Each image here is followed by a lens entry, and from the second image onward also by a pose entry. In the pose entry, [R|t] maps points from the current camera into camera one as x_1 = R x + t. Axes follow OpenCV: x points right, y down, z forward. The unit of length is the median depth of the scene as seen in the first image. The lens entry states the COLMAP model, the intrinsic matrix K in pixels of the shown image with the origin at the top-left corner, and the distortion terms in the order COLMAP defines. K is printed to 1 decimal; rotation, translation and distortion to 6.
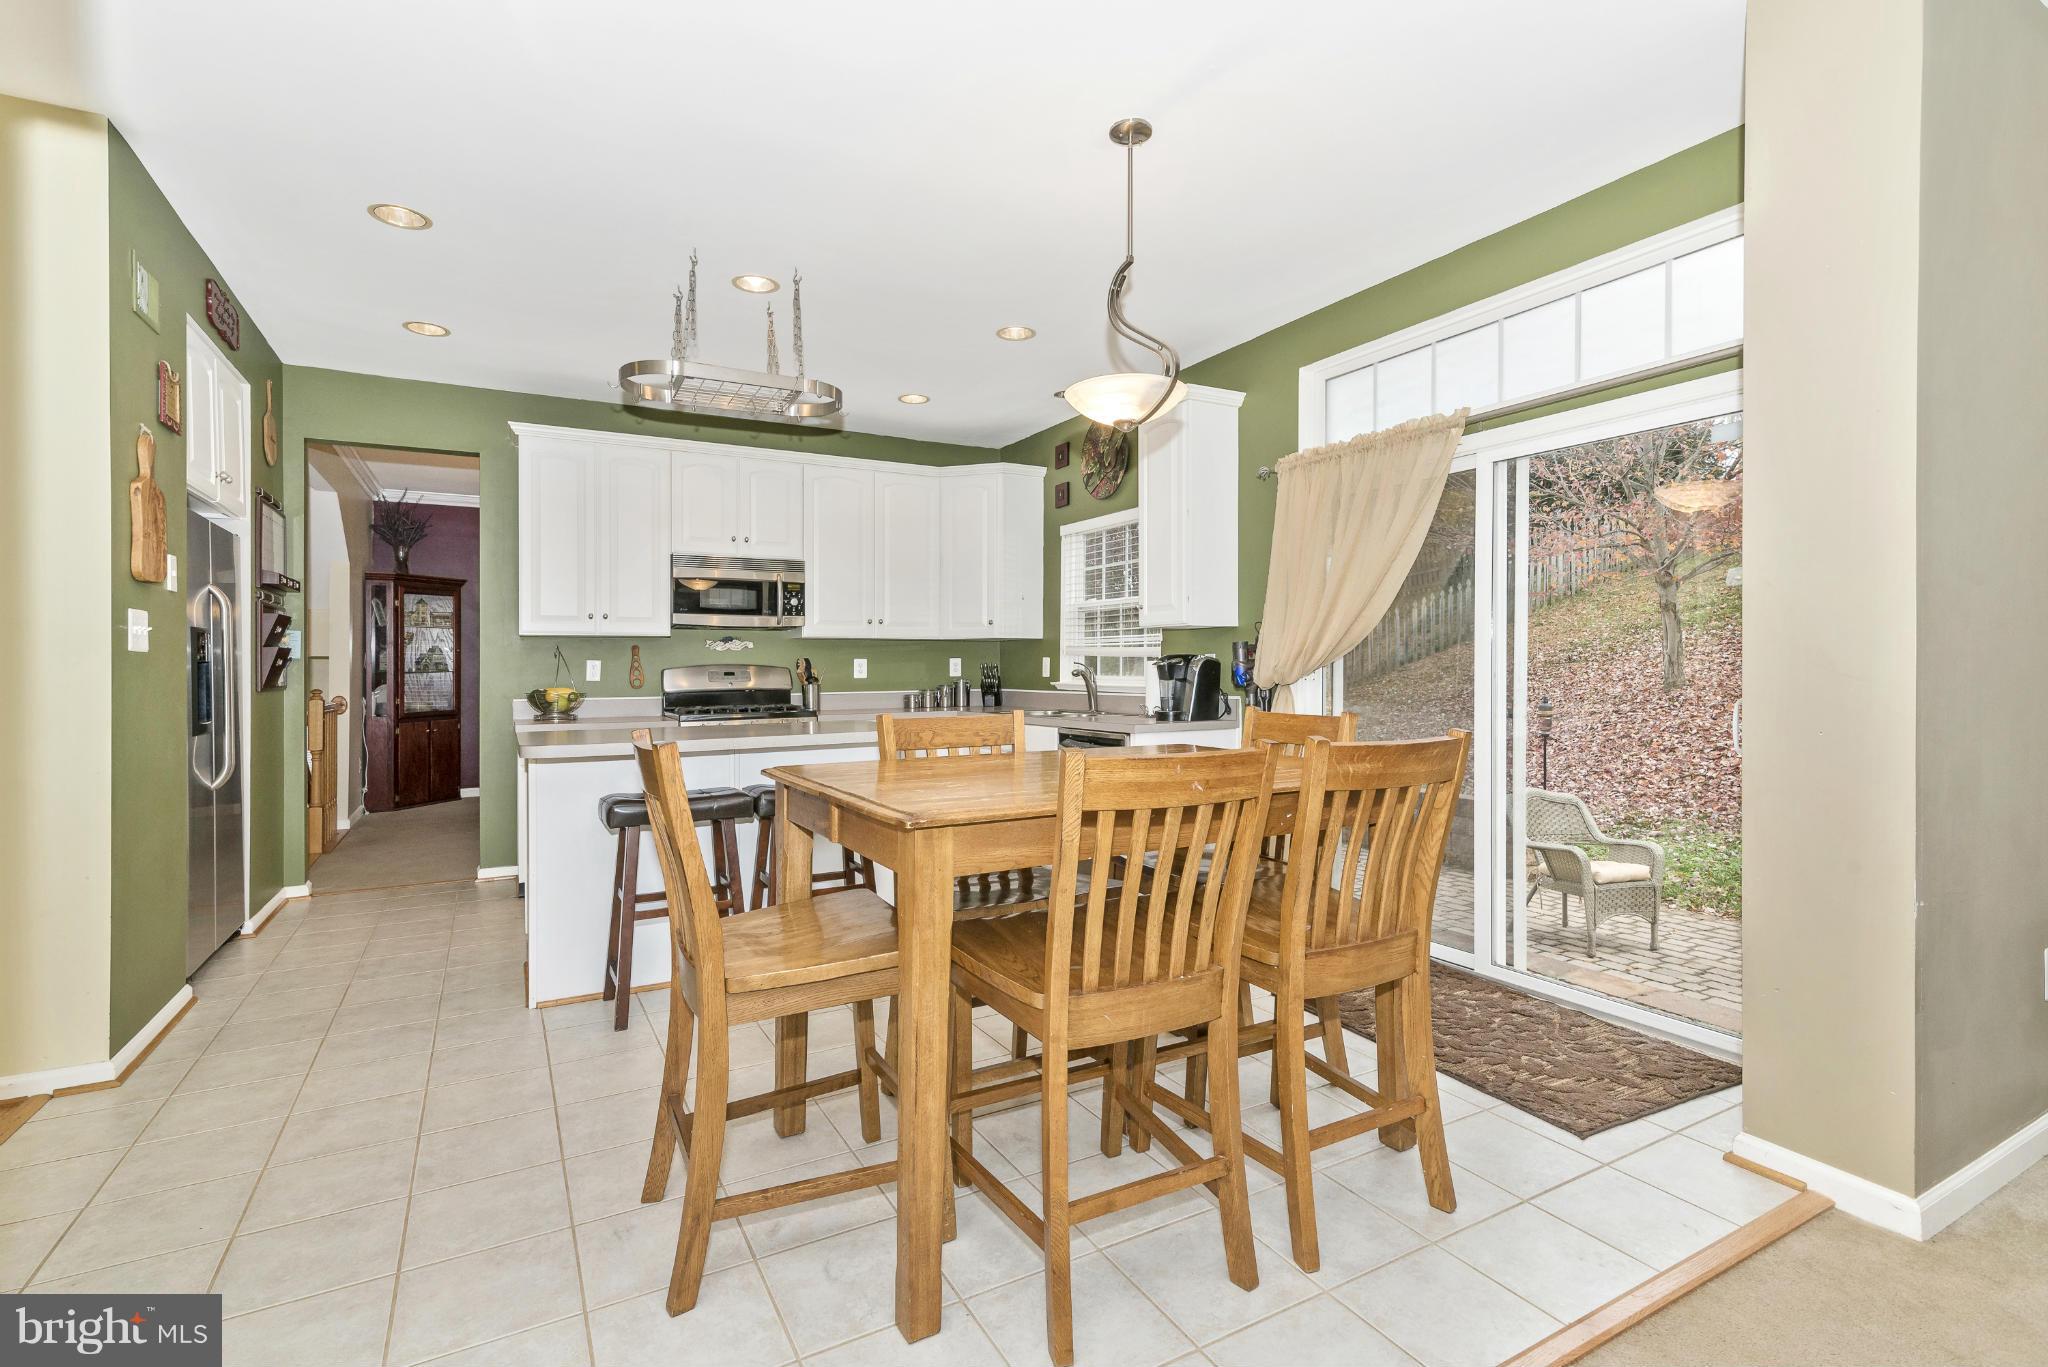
lens RADIAL K [[936.0, 0, 1022.2], [0, 936.0, 673.1], [0, 0, 1]] dist [0.011642, -0.000413]
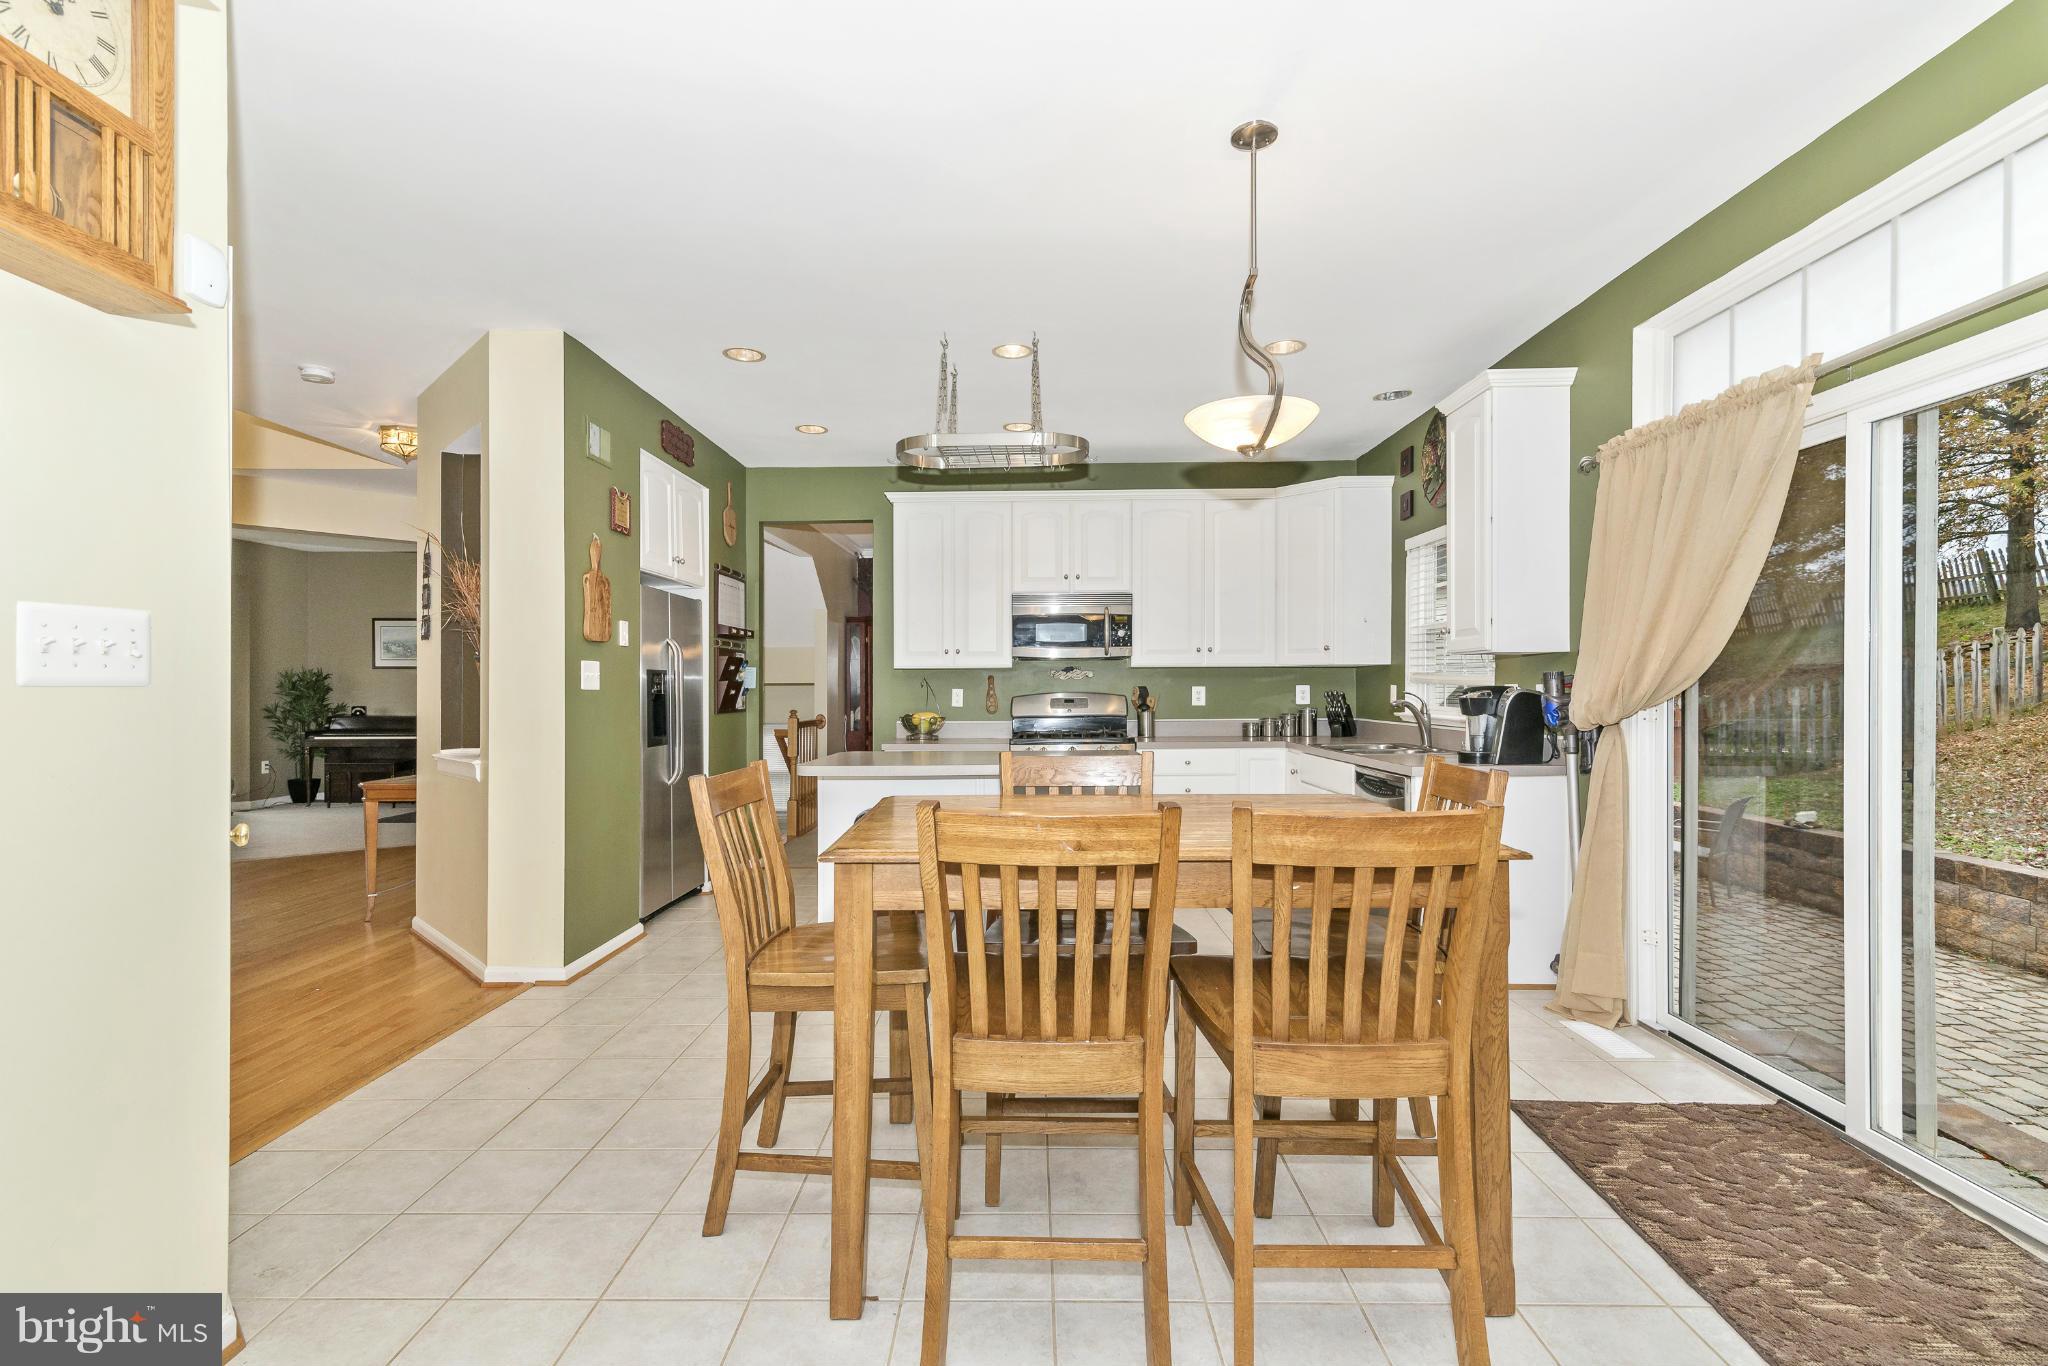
lens RADIAL K [[936.0, 0, 1027.7], [0, 936.0, 689.8], [0, 0, 1]] dist [0.011642, -0.000413]
pose [[0.869835, 0.002492, -0.493337, 0.243374], [-0.003117, 0.999995, -0.000445, -0.015973], [0.493333, 0.001925, 0.869838, 0.050603]]
